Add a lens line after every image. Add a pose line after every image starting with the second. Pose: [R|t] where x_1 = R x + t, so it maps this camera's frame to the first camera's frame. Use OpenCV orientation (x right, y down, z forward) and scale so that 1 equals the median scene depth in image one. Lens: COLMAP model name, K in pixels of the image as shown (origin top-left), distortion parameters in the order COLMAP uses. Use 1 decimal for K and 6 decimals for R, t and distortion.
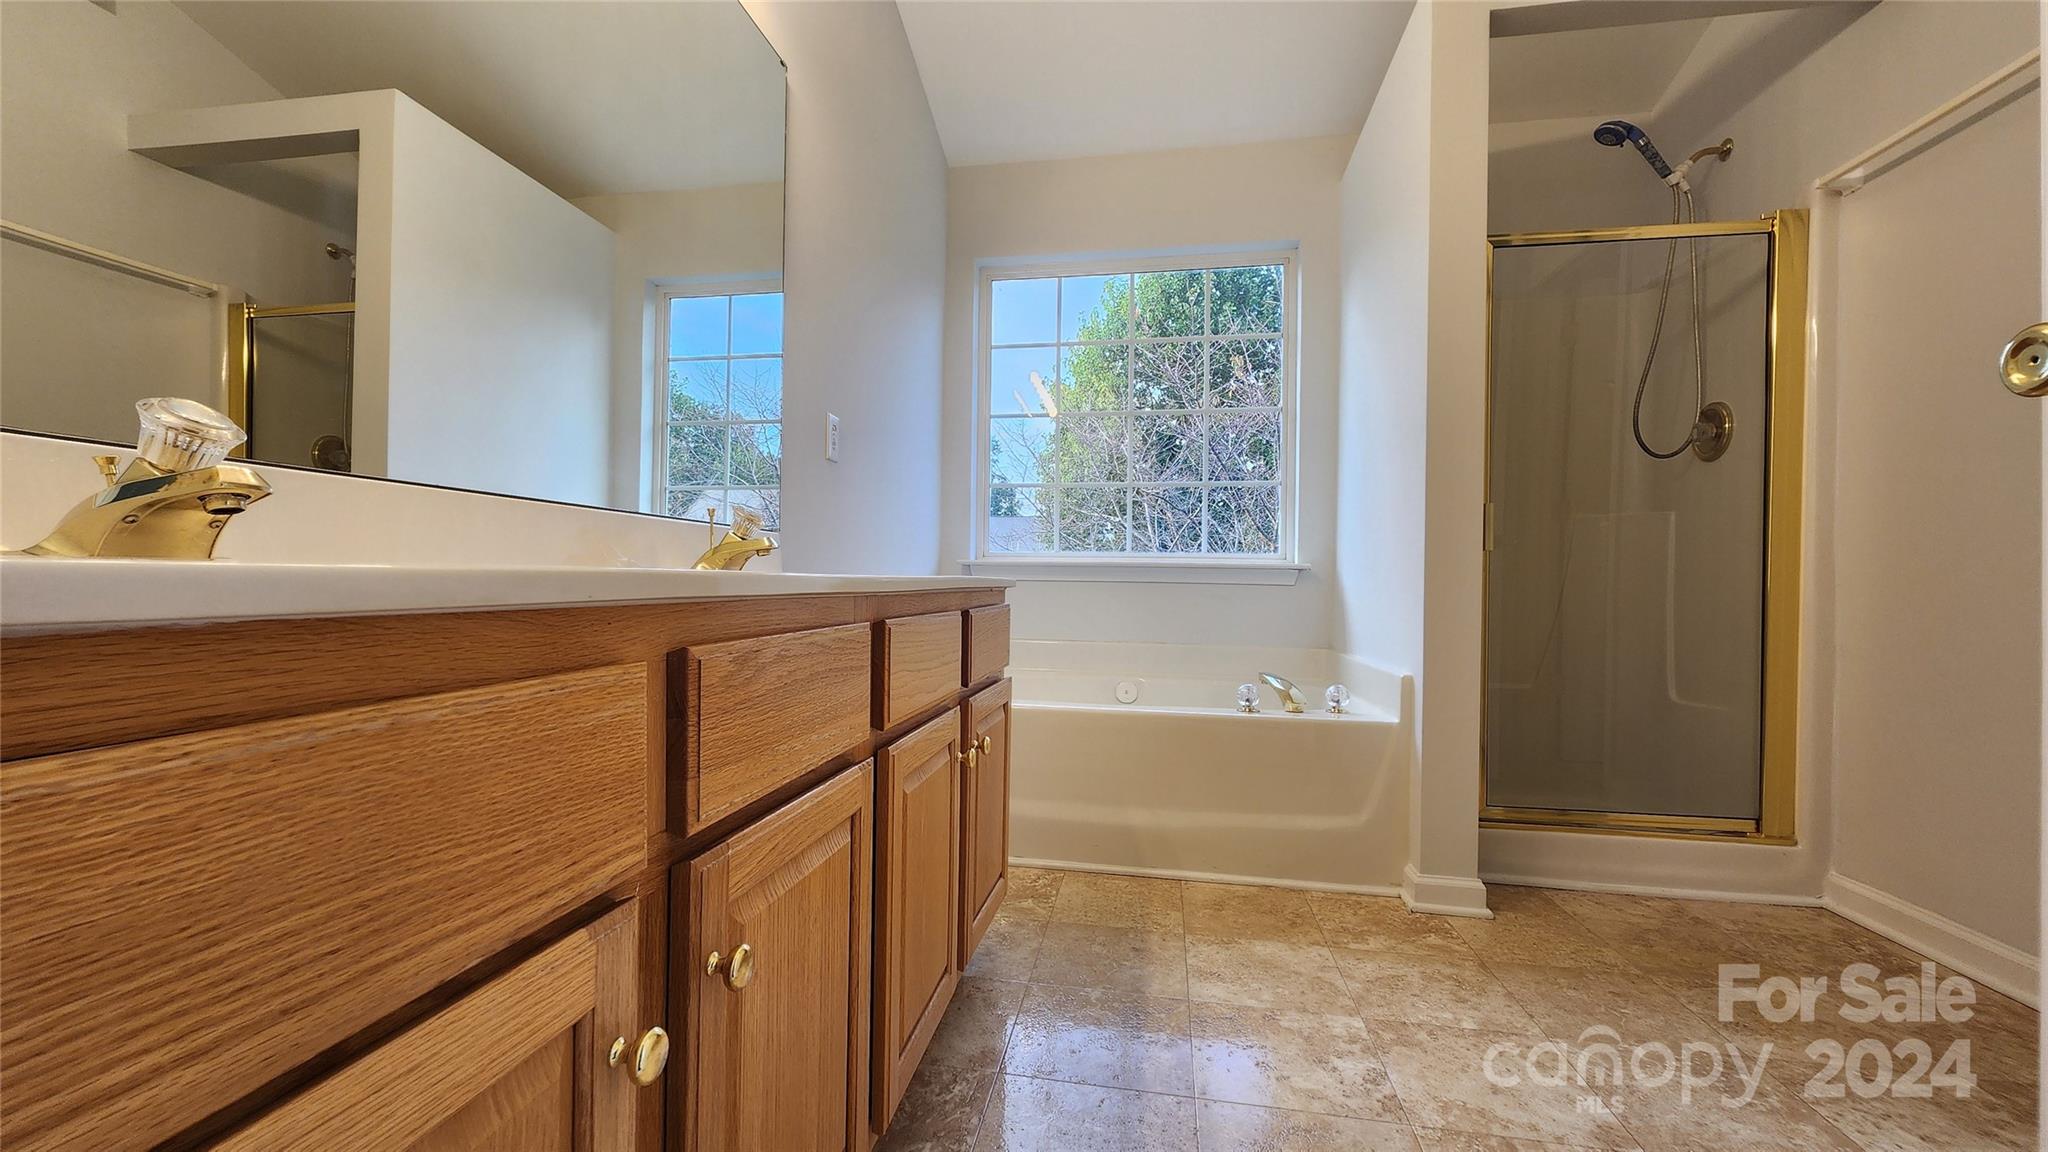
lens RADIAL K [[828.0, 0, 992.4], [0, 828.0, 575.5], [0, 0, 1]] dist [0.001432, -0.000487]
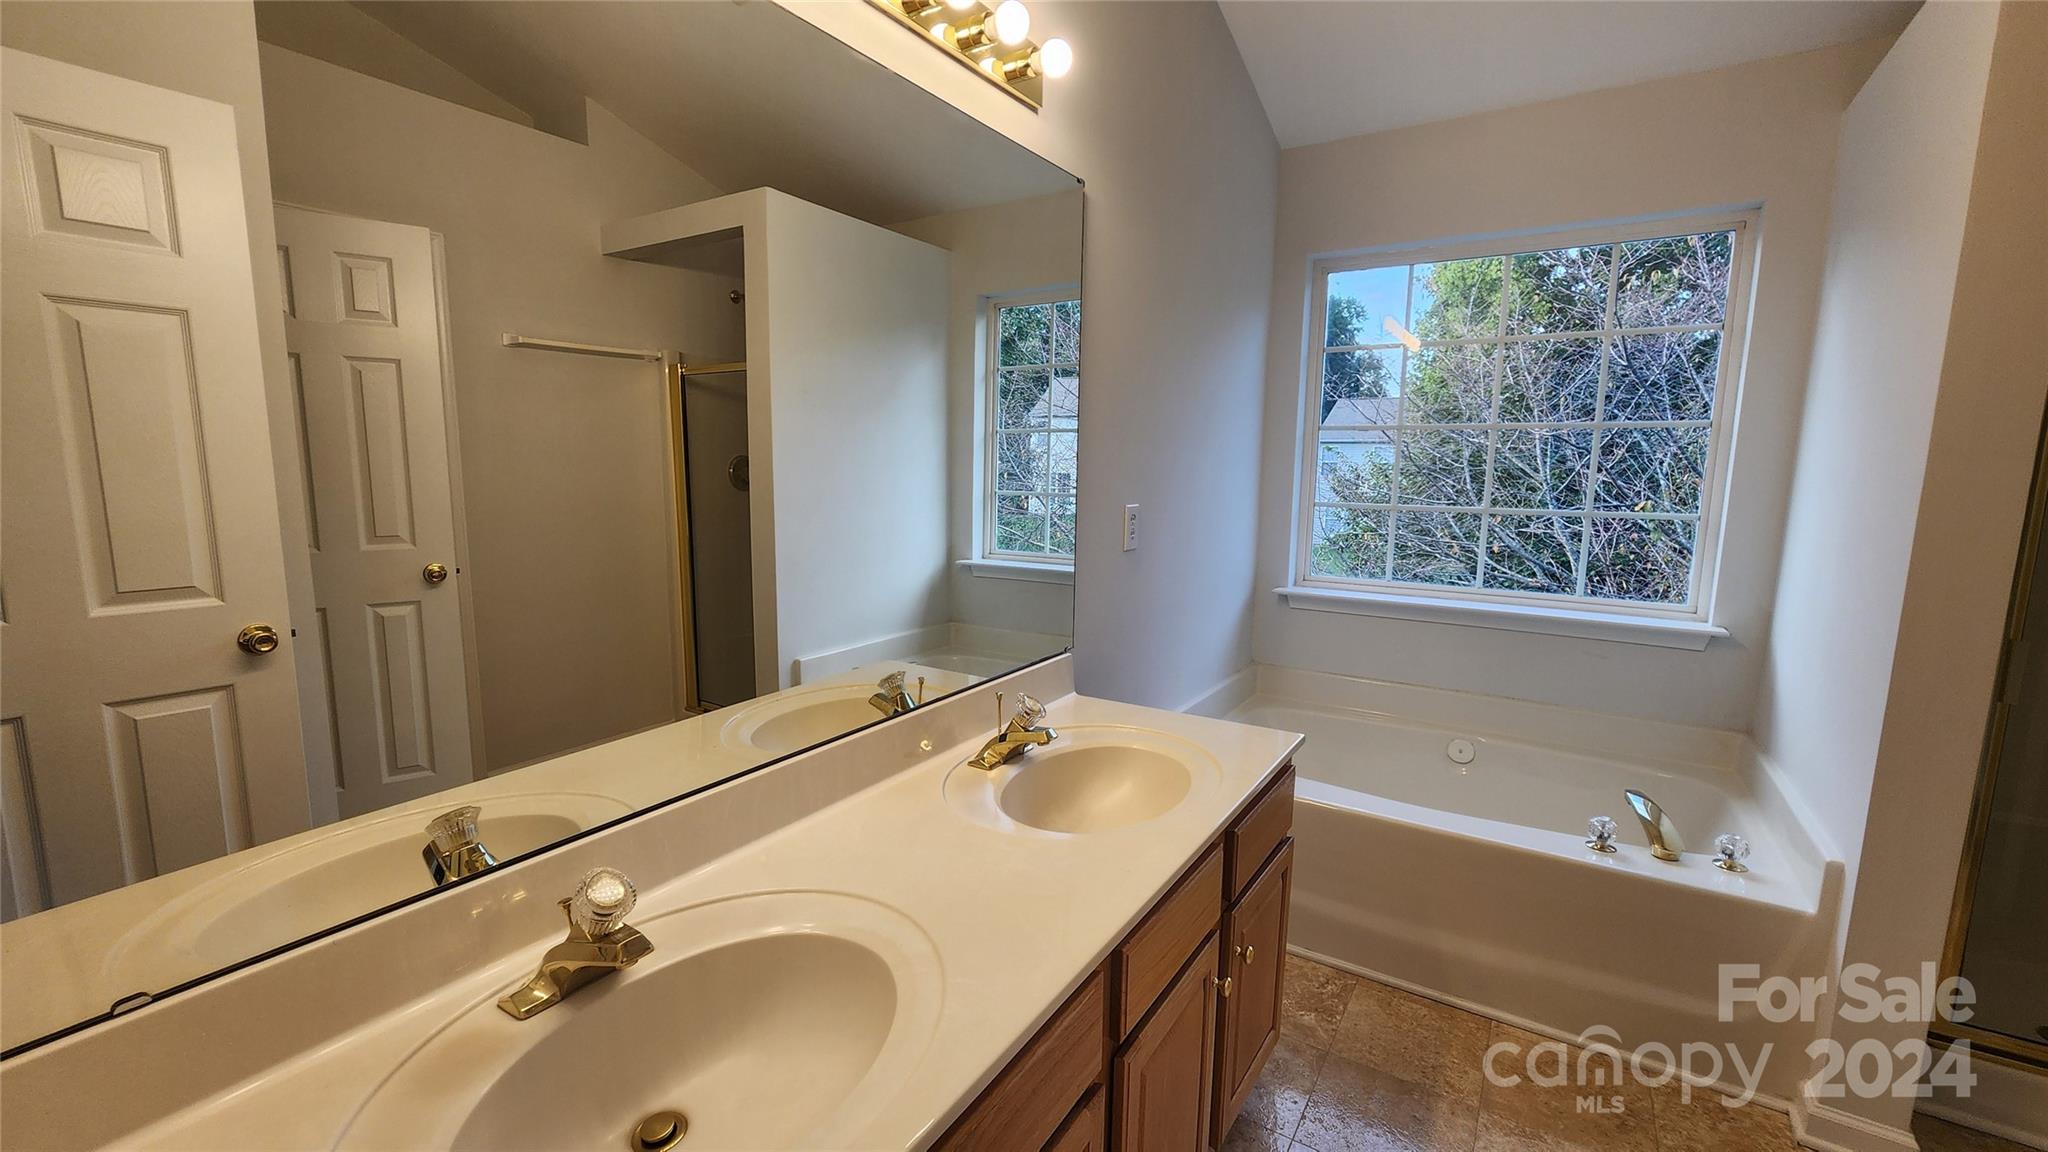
lens RADIAL K [[828.0, 0, 1004.5], [0, 828.0, 580.6], [0, 0, 1]] dist [0.001432, -0.000487]
pose [[0.924486, 0.047036, -0.378304, 0.049406], [0.007997, 0.989748, 0.142601, -0.249356], [0.381133, -0.134858, 0.914631, 0.007257]]
